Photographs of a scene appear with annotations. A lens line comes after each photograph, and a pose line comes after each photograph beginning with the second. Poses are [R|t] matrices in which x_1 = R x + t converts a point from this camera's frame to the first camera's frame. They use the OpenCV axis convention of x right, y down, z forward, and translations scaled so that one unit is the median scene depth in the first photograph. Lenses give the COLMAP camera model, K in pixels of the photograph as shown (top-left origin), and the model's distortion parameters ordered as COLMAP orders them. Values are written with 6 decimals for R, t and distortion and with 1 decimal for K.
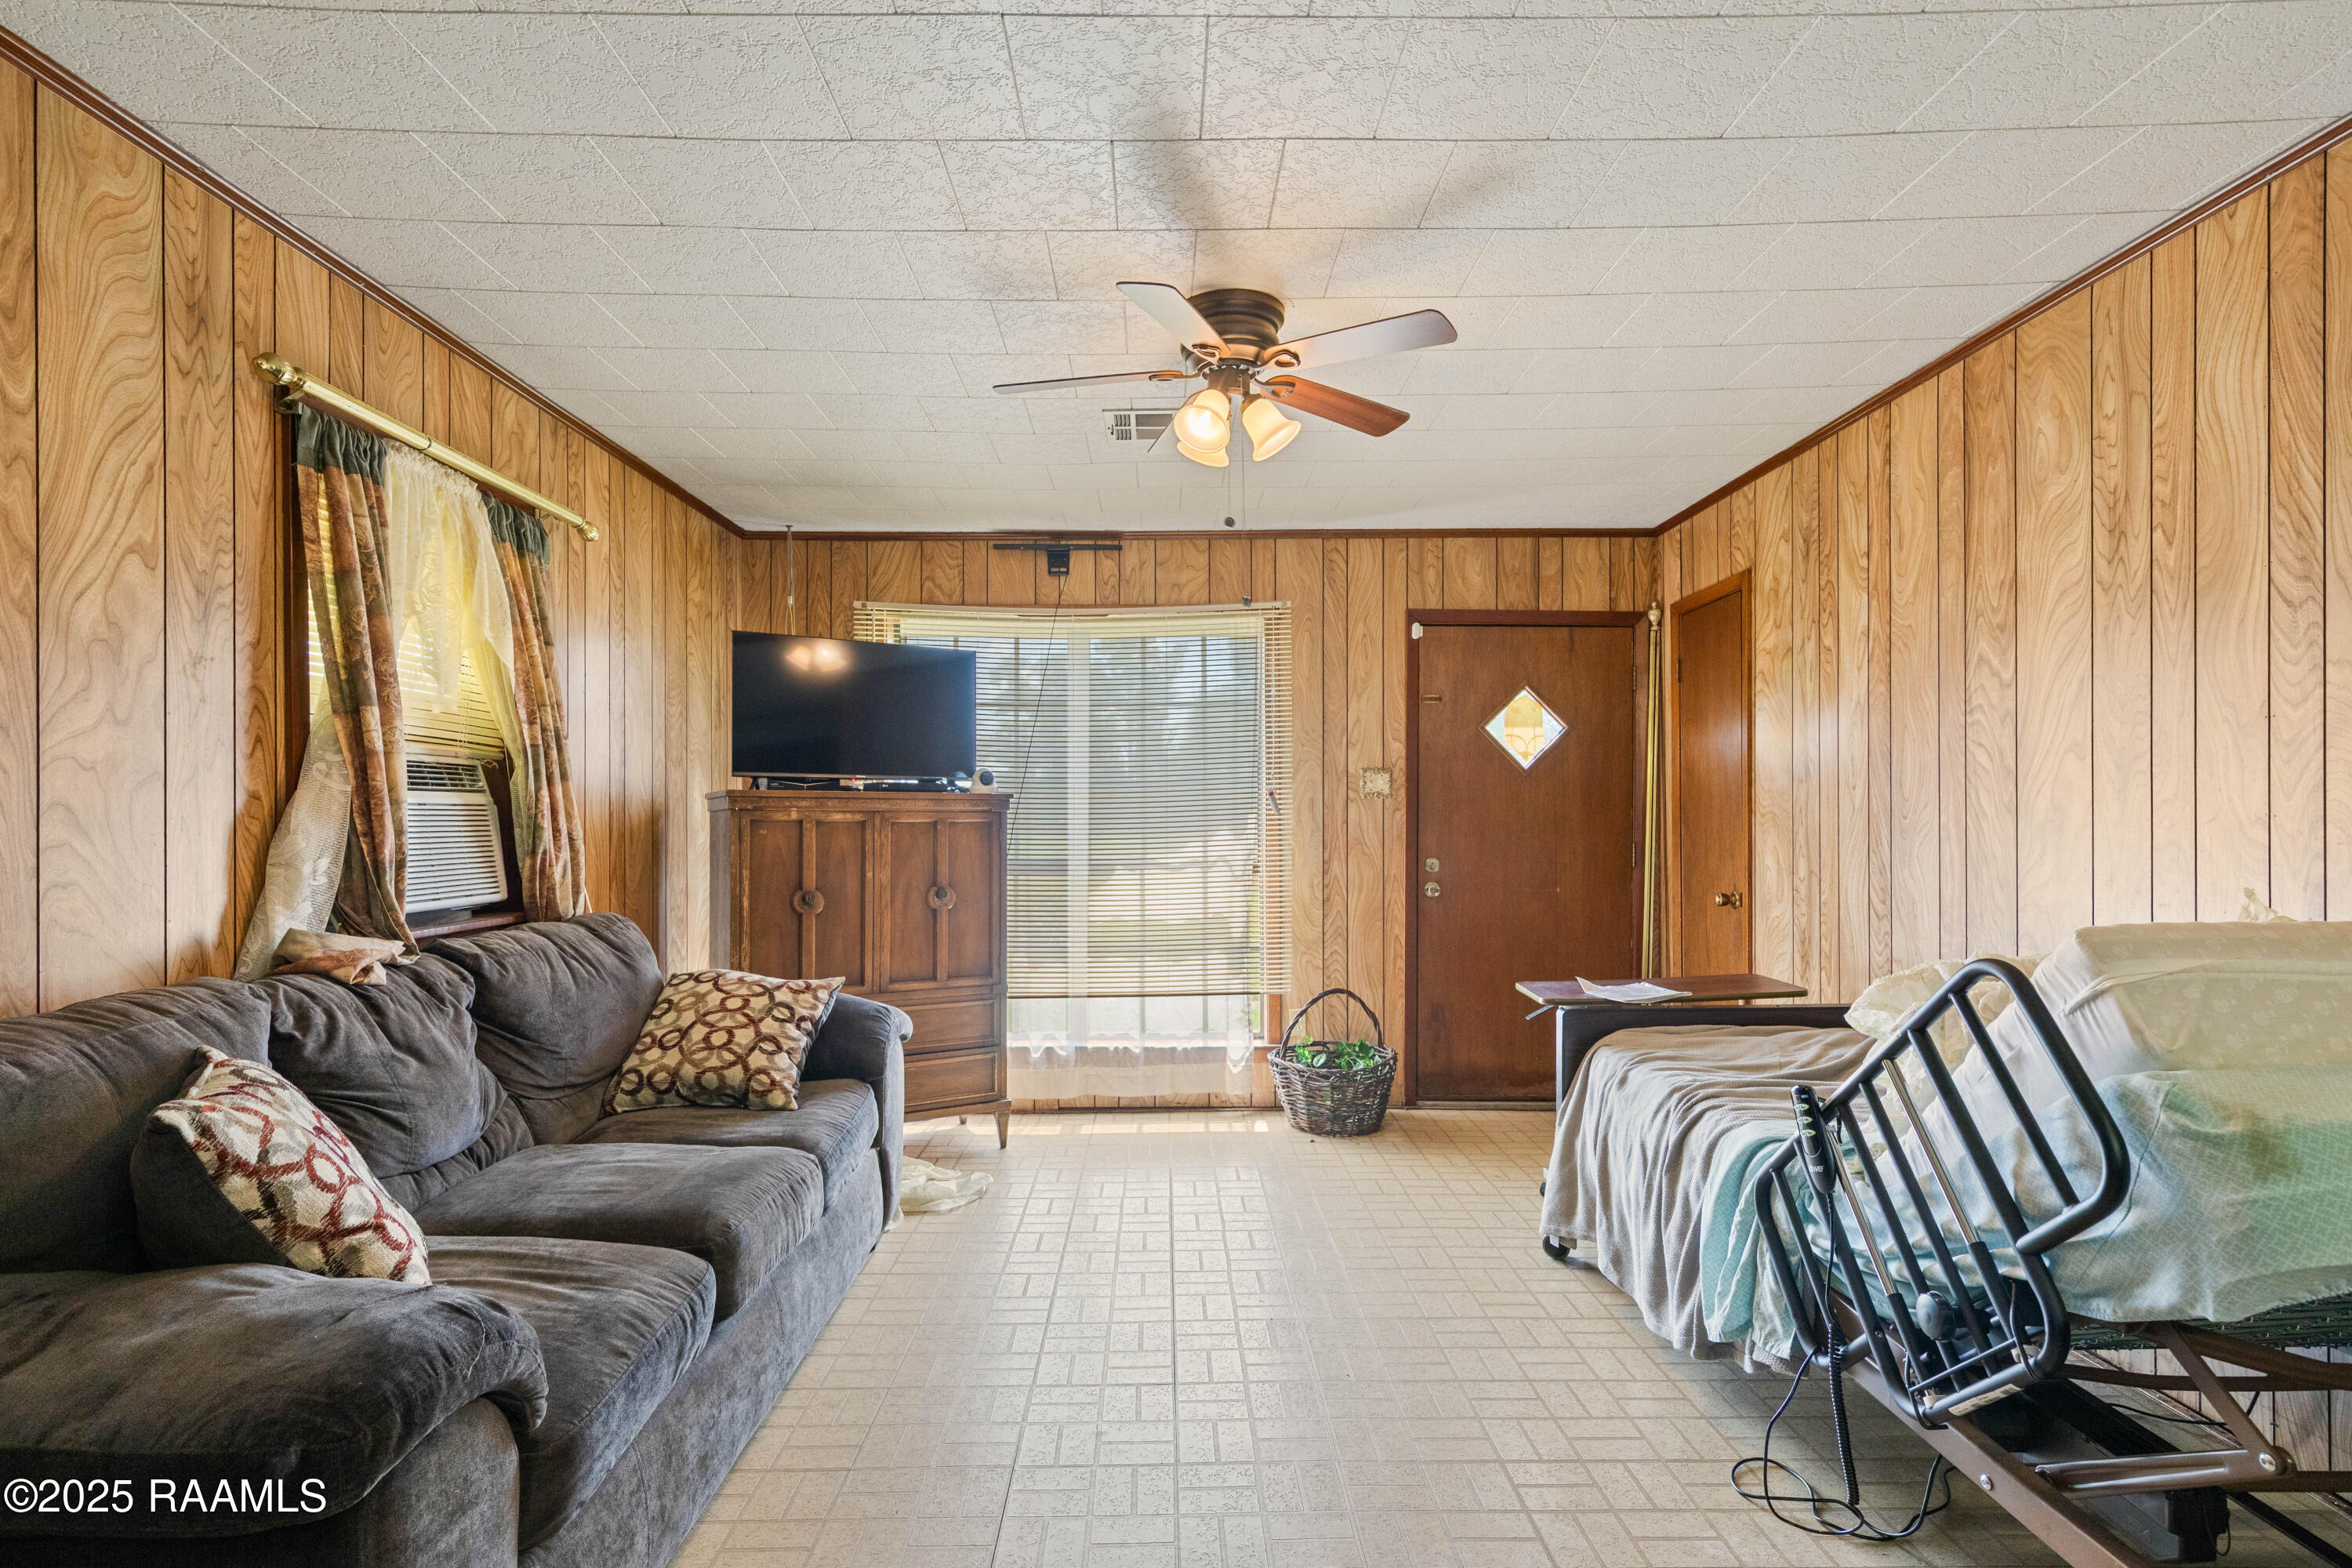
lens RADIAL K [[1120.5, 0, 1191.3], [0, 1120.5, 814.3], [0, 0, 1]] dist [0.001421, 0.000255]
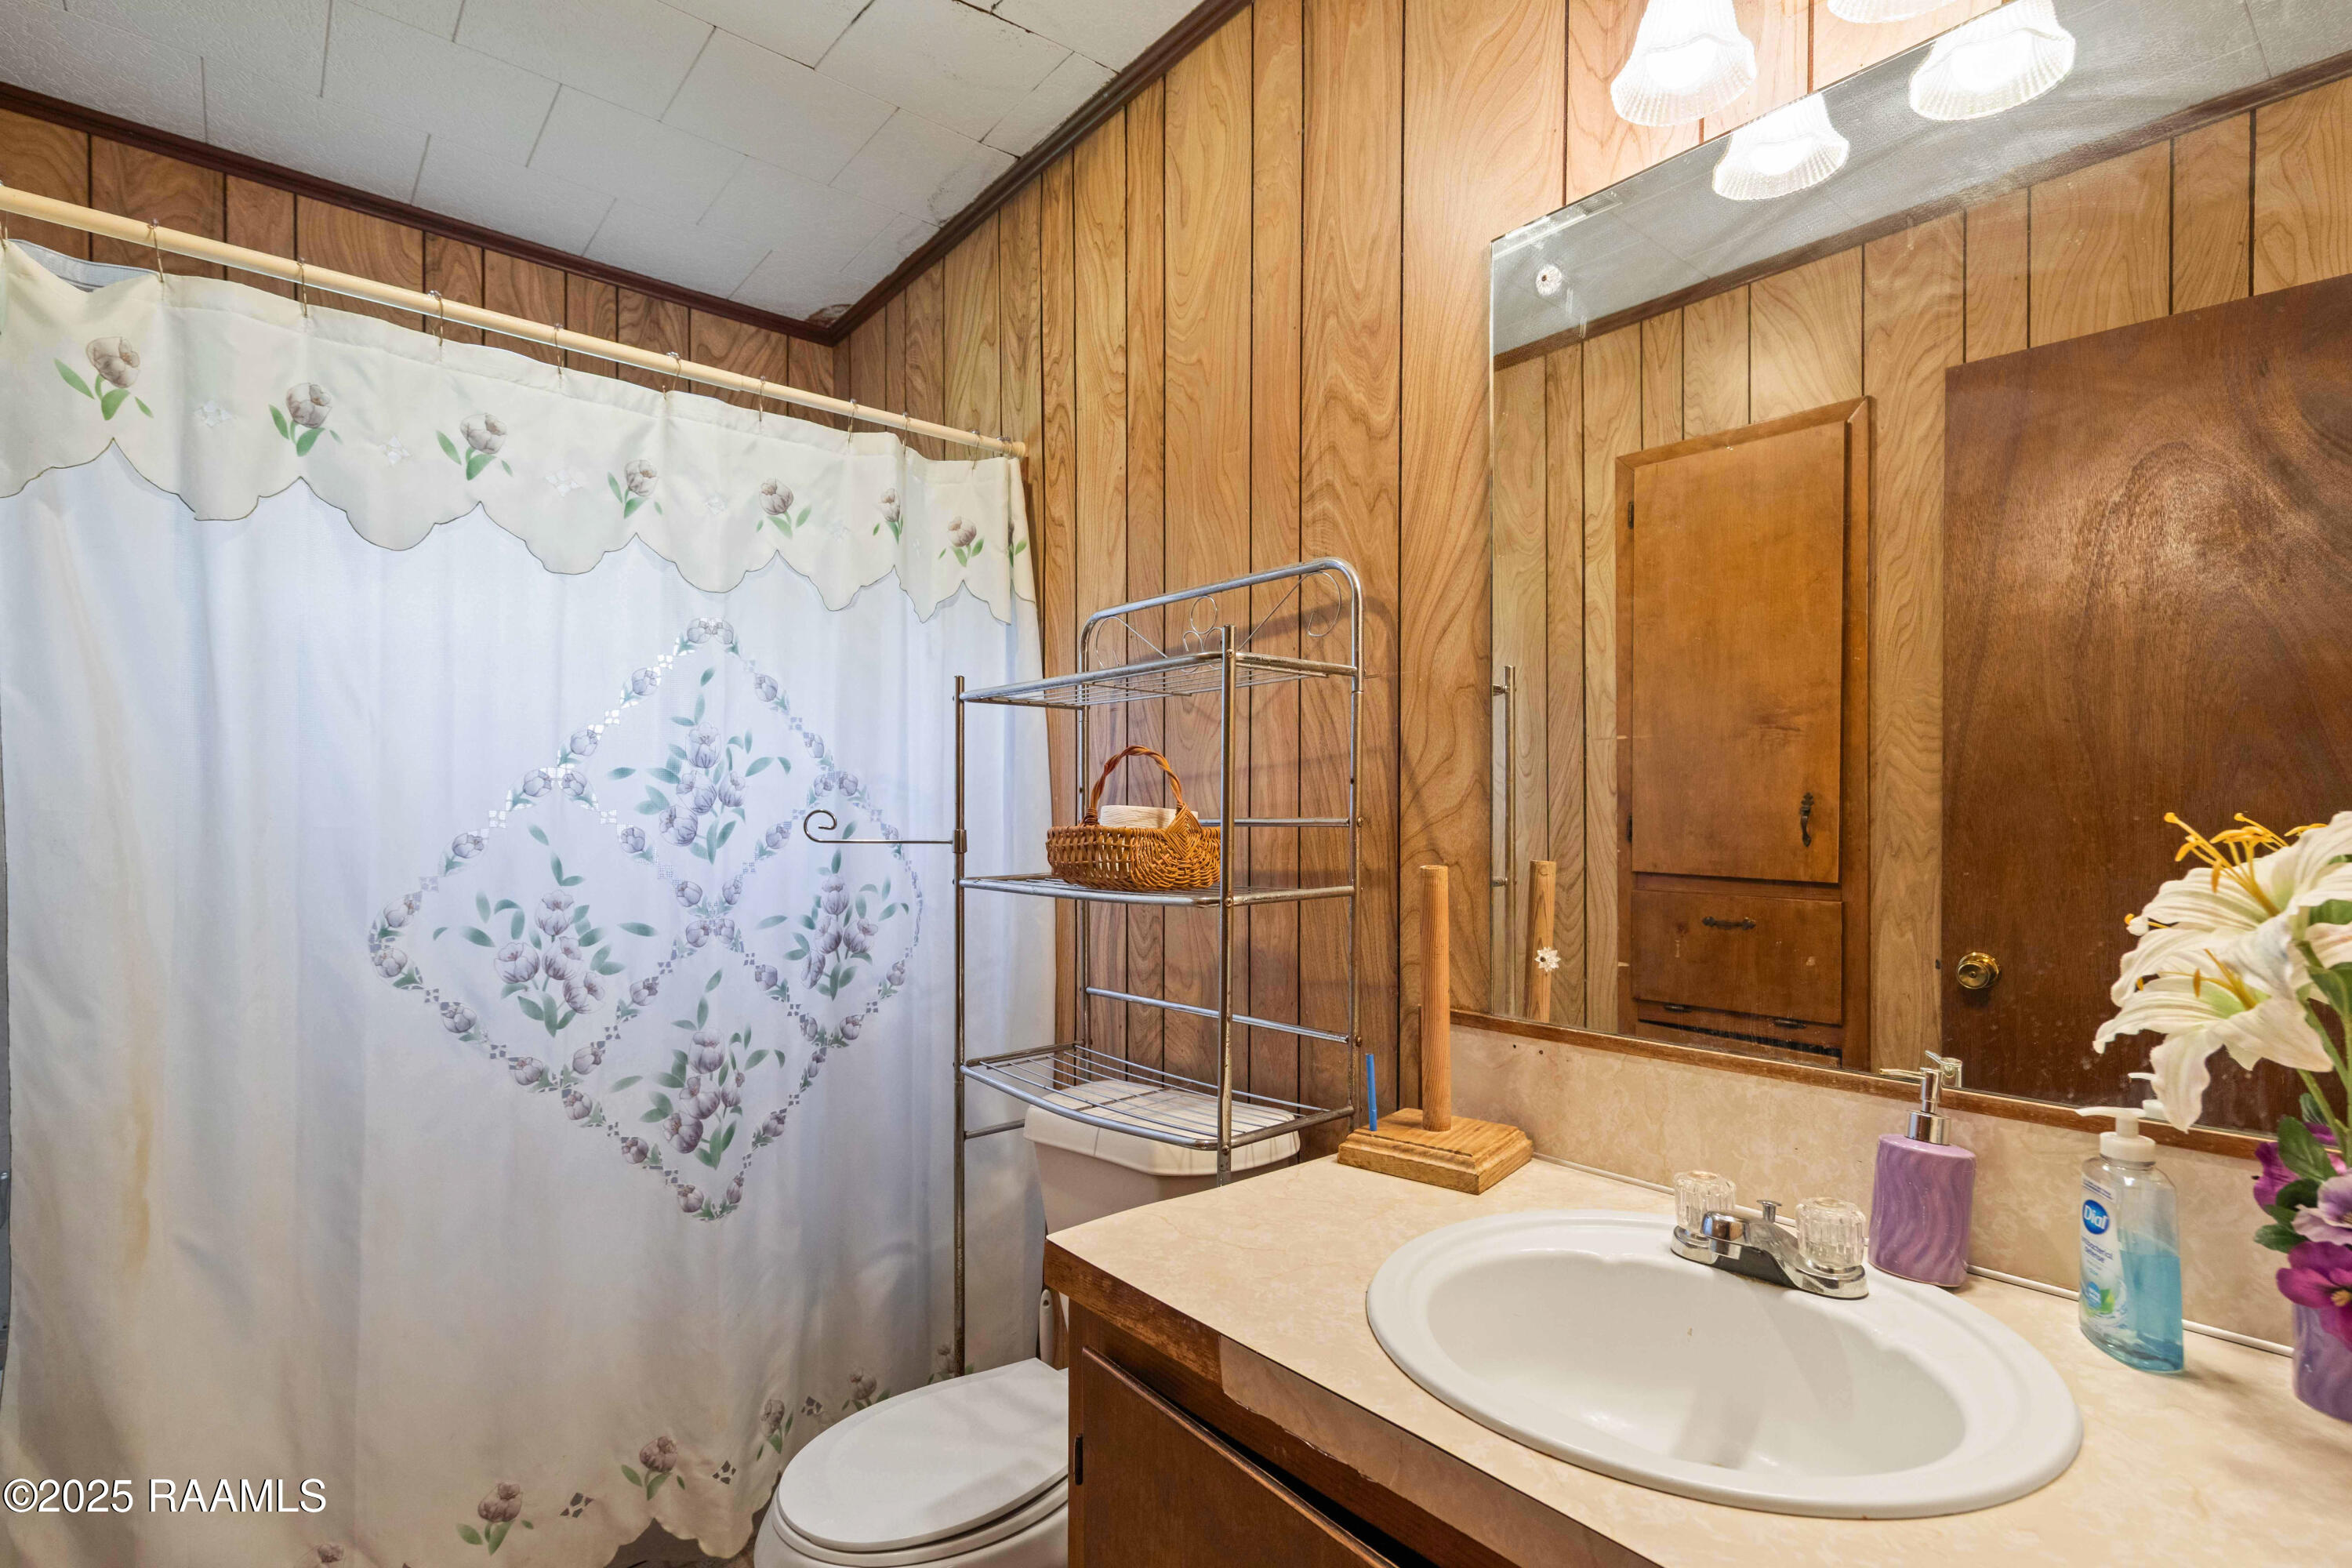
lens RADIAL K [[1120.5, 0, 1175.9], [0, 1120.5, 804.7], [0, 0, 1]] dist [0.001421, 0.000255]
pose [[0.778747, 0.005503, 0.627313, 0.307530], [0.001152, 0.999947, -0.010201, 0.061728], [-0.627336, 0.008666, 0.778700, 0.623503]]
